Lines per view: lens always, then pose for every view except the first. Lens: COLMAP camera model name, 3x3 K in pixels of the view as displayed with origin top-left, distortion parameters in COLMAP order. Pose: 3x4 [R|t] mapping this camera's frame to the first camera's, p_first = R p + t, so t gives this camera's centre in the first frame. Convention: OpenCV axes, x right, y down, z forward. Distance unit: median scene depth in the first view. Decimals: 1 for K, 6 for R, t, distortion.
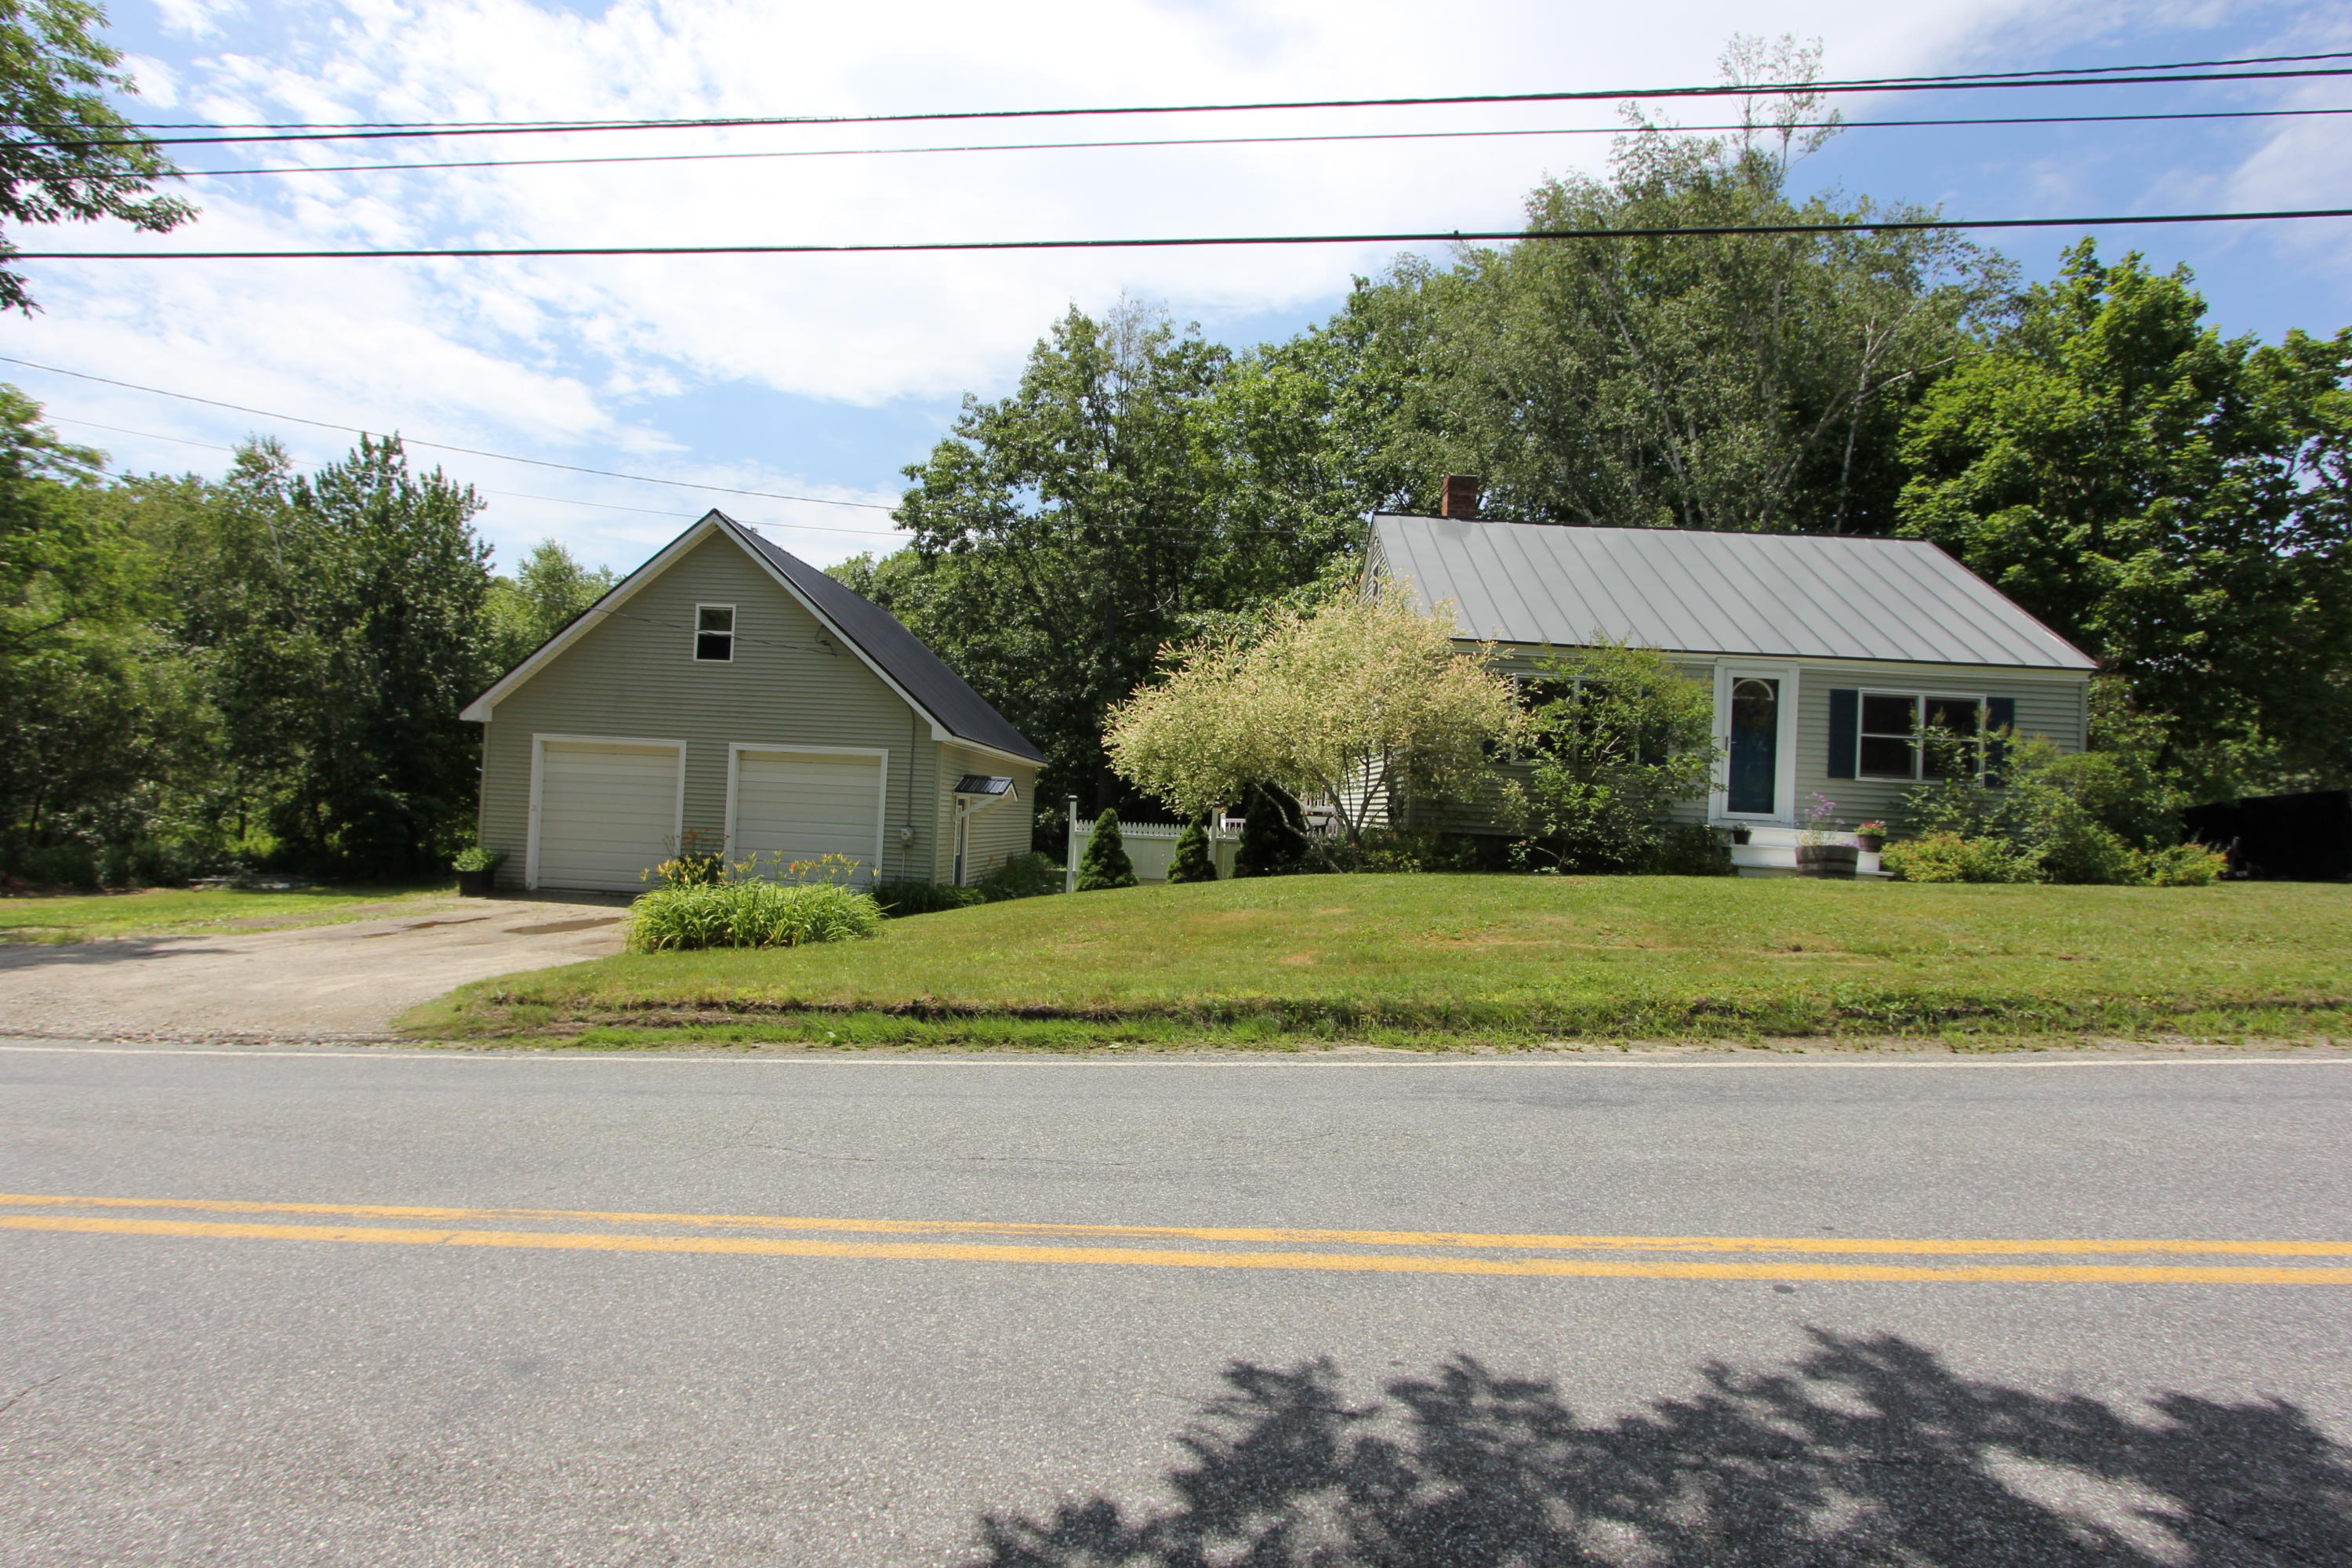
lens RADIAL K [[1087.0, 0, 1176.0], [0, 1087.0, 784.0], [0, 0, 1]] dist [-0.000919, 0.000008]
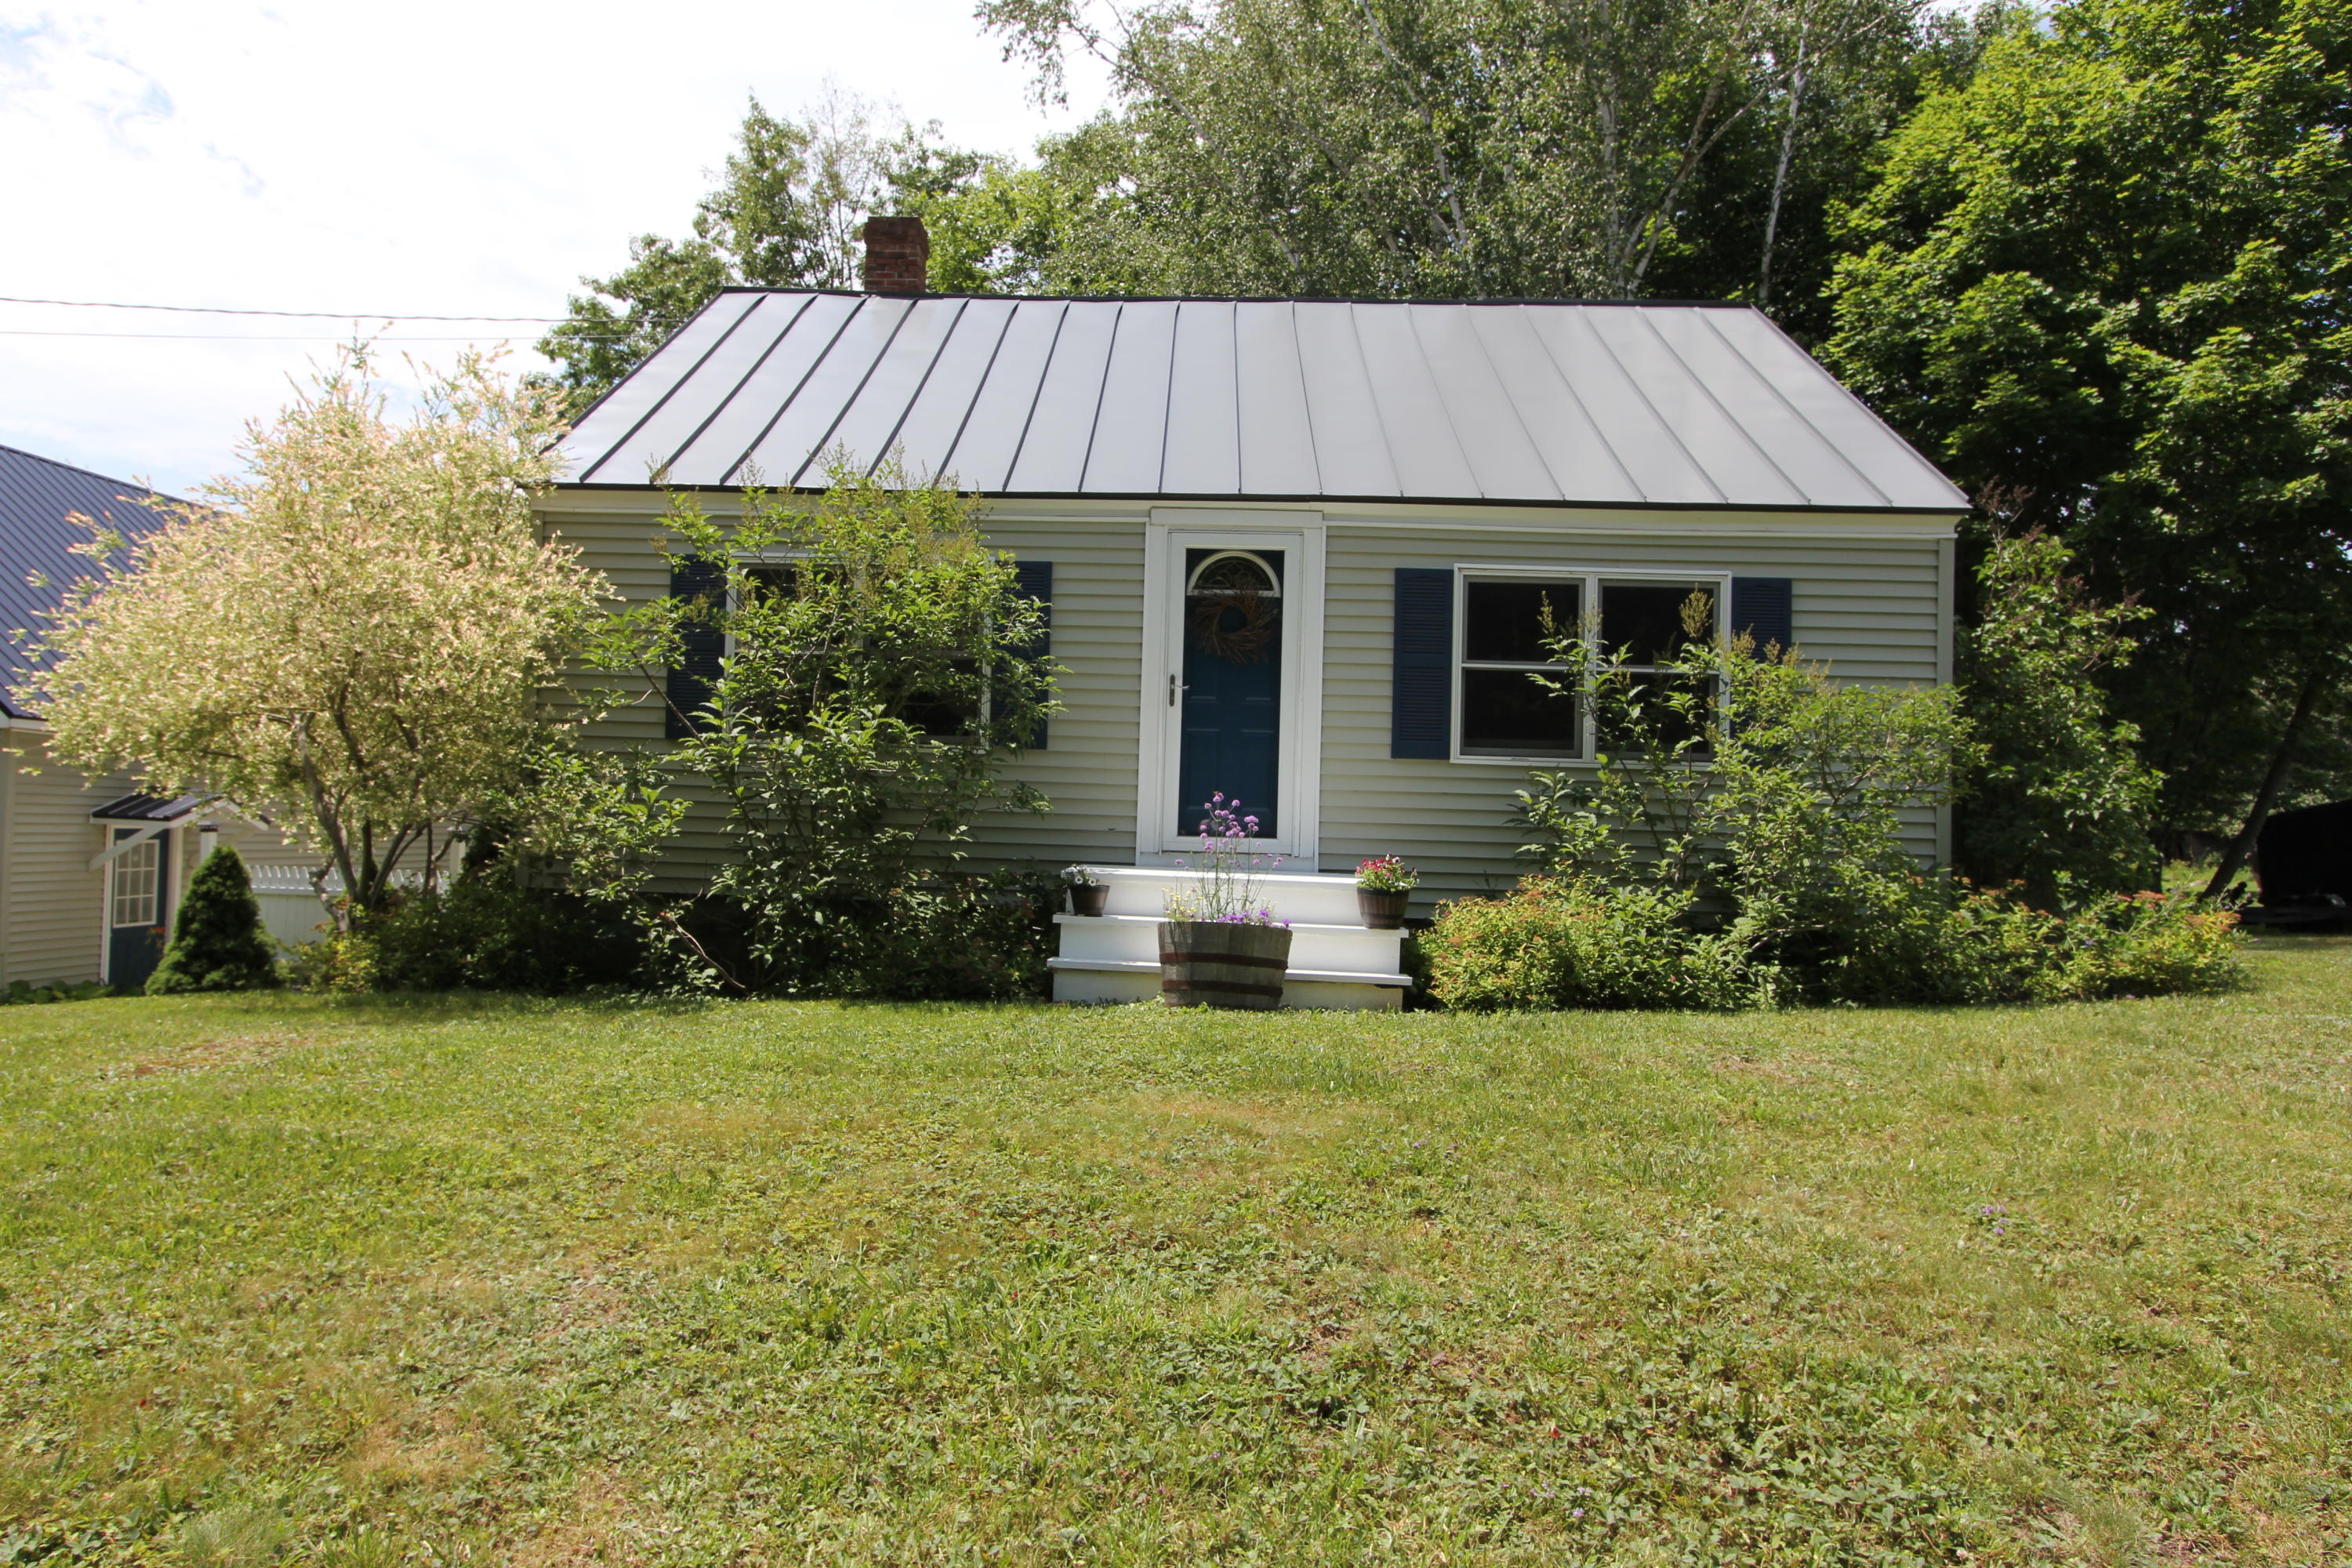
lens RADIAL K [[1462.7, 0, 1037.9], [0, 1462.7, 783.3], [0, 0, 1]] dist [-0.001047, 0.024389]
pose [[0.999734, -0.021739, -0.007729, 0.346868], [0.021772, 0.999754, 0.004279, -0.000882], [0.007634, -0.004446, 0.999961, 0.284062]]
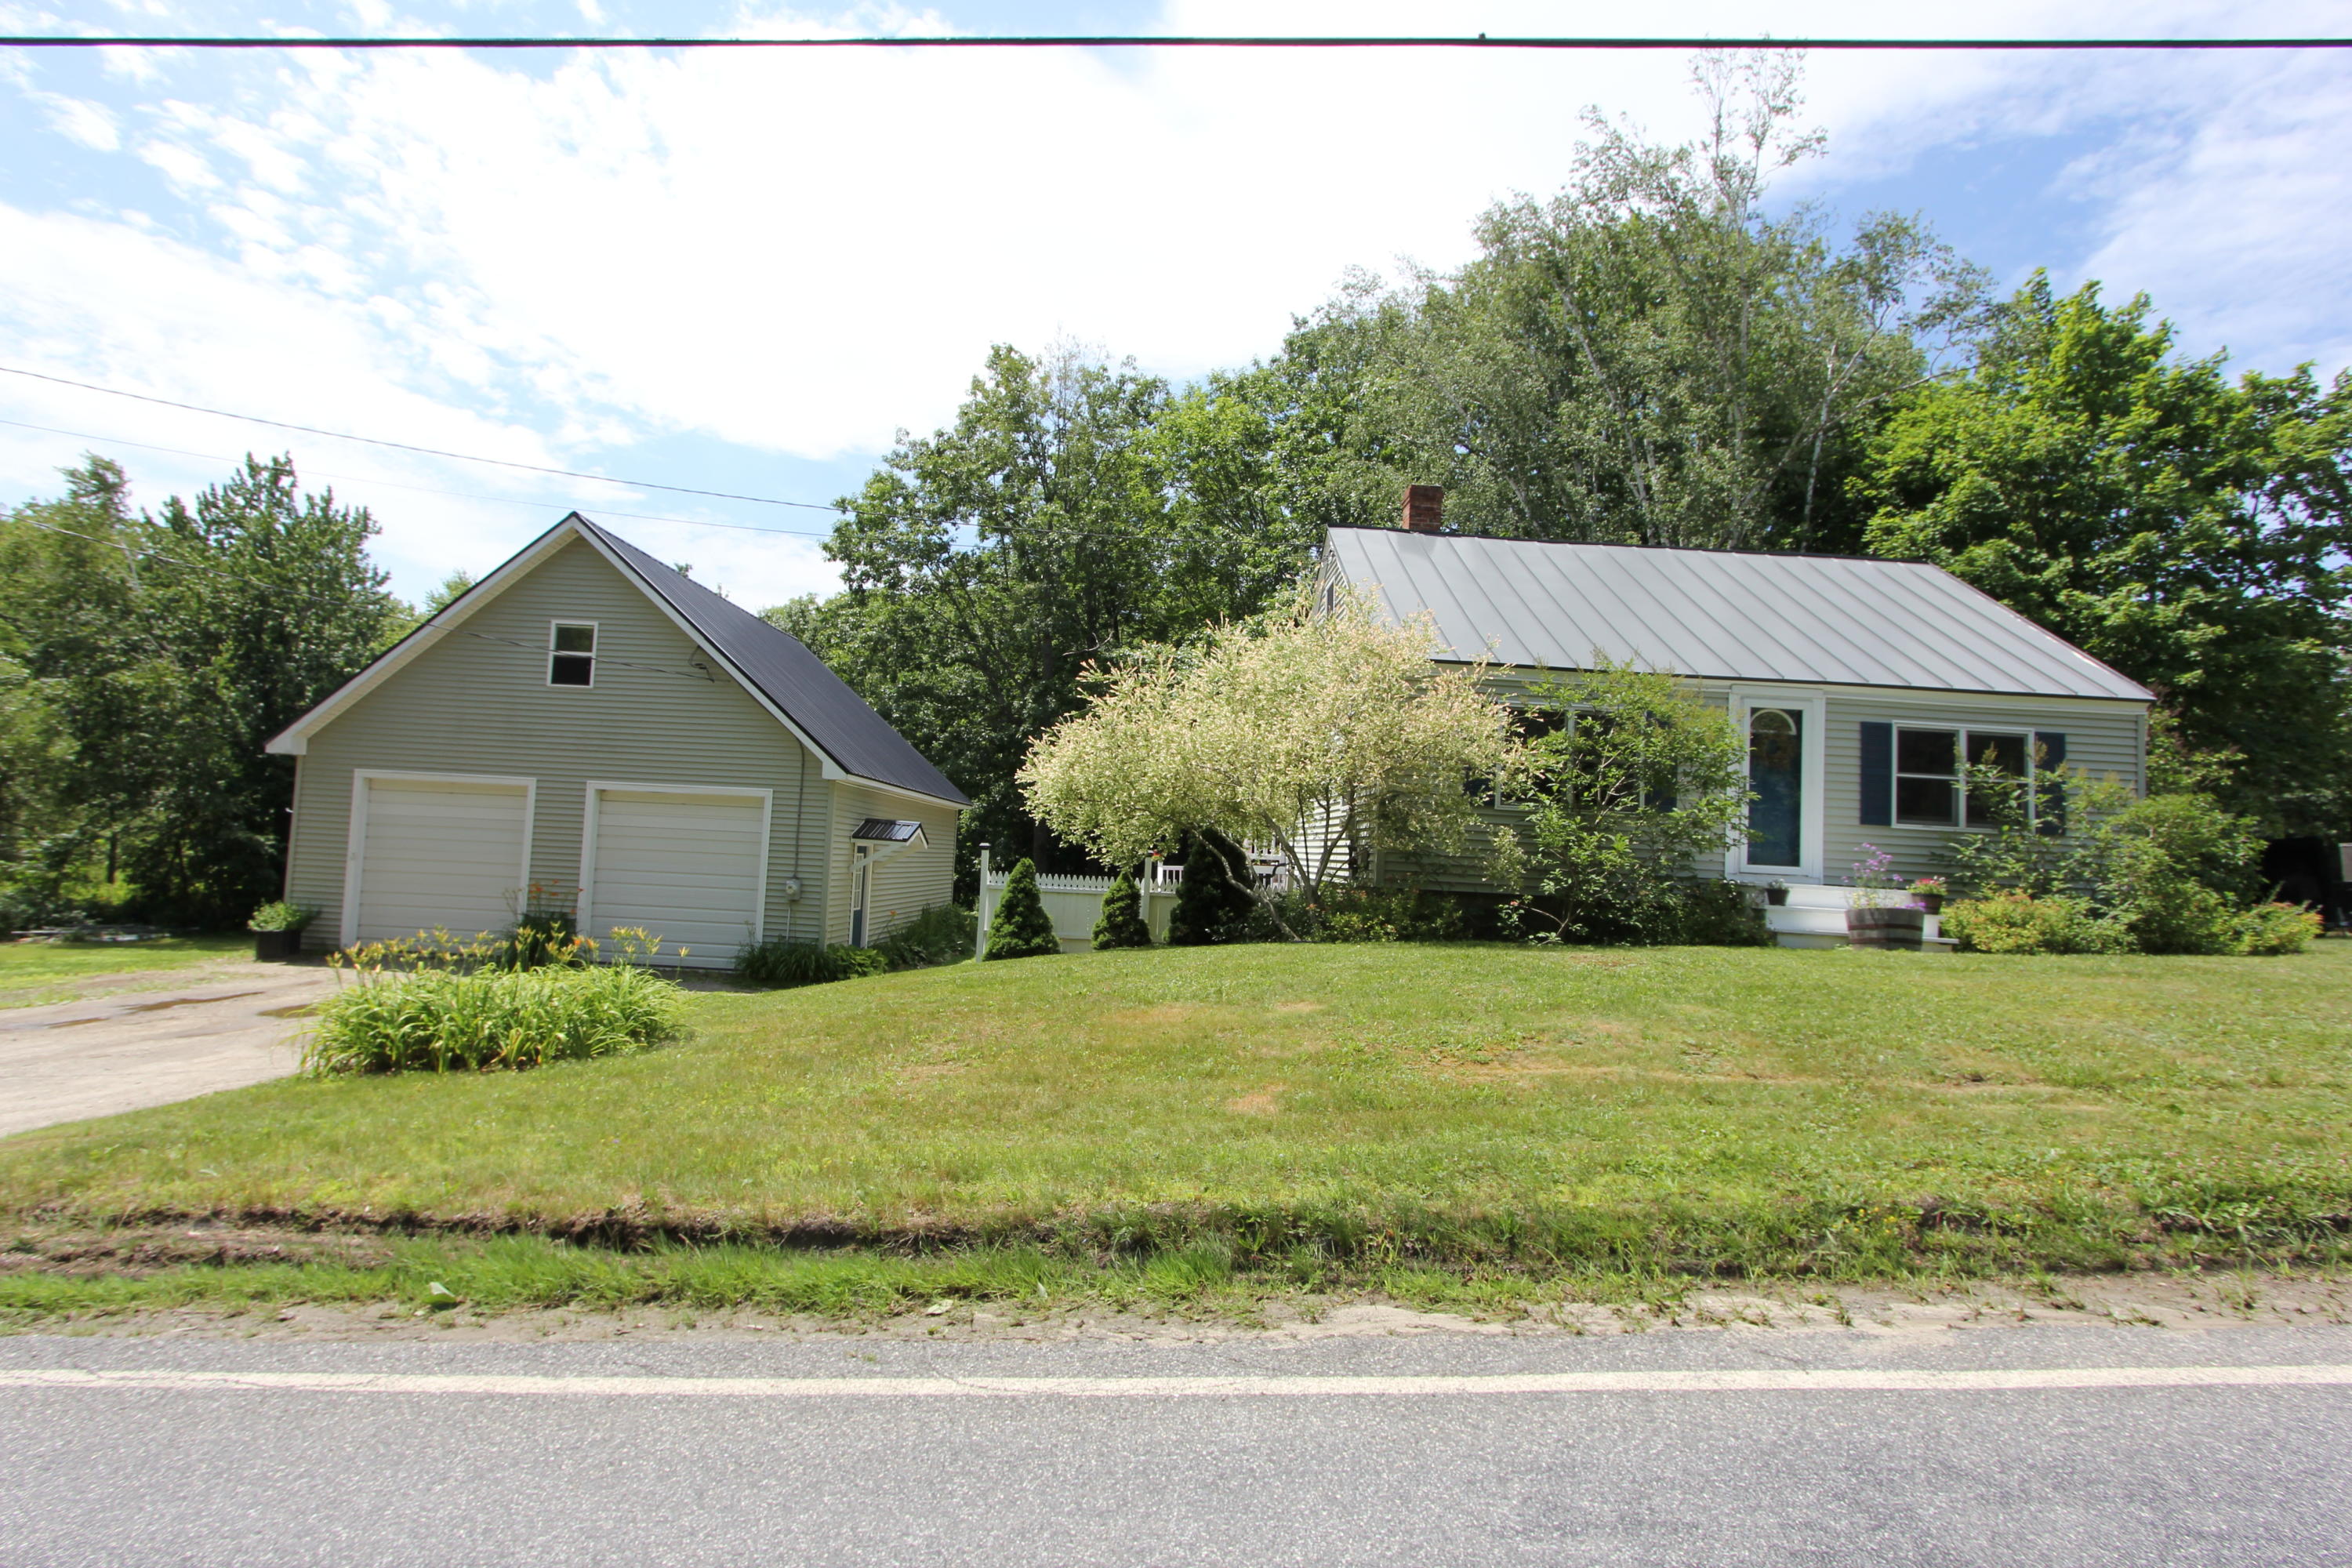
lens RADIAL K [[1087.0, 0, 1176.0], [0, 1087.0, 784.0], [0, 0, 1]] dist [-0.000919, 0.000008]
pose [[0.998533, 0.003401, 0.054045, 0.011063], [-0.001285, 0.999233, -0.039139, -0.002768], [-0.054136, 0.039013, 0.997771, 0.132352]]
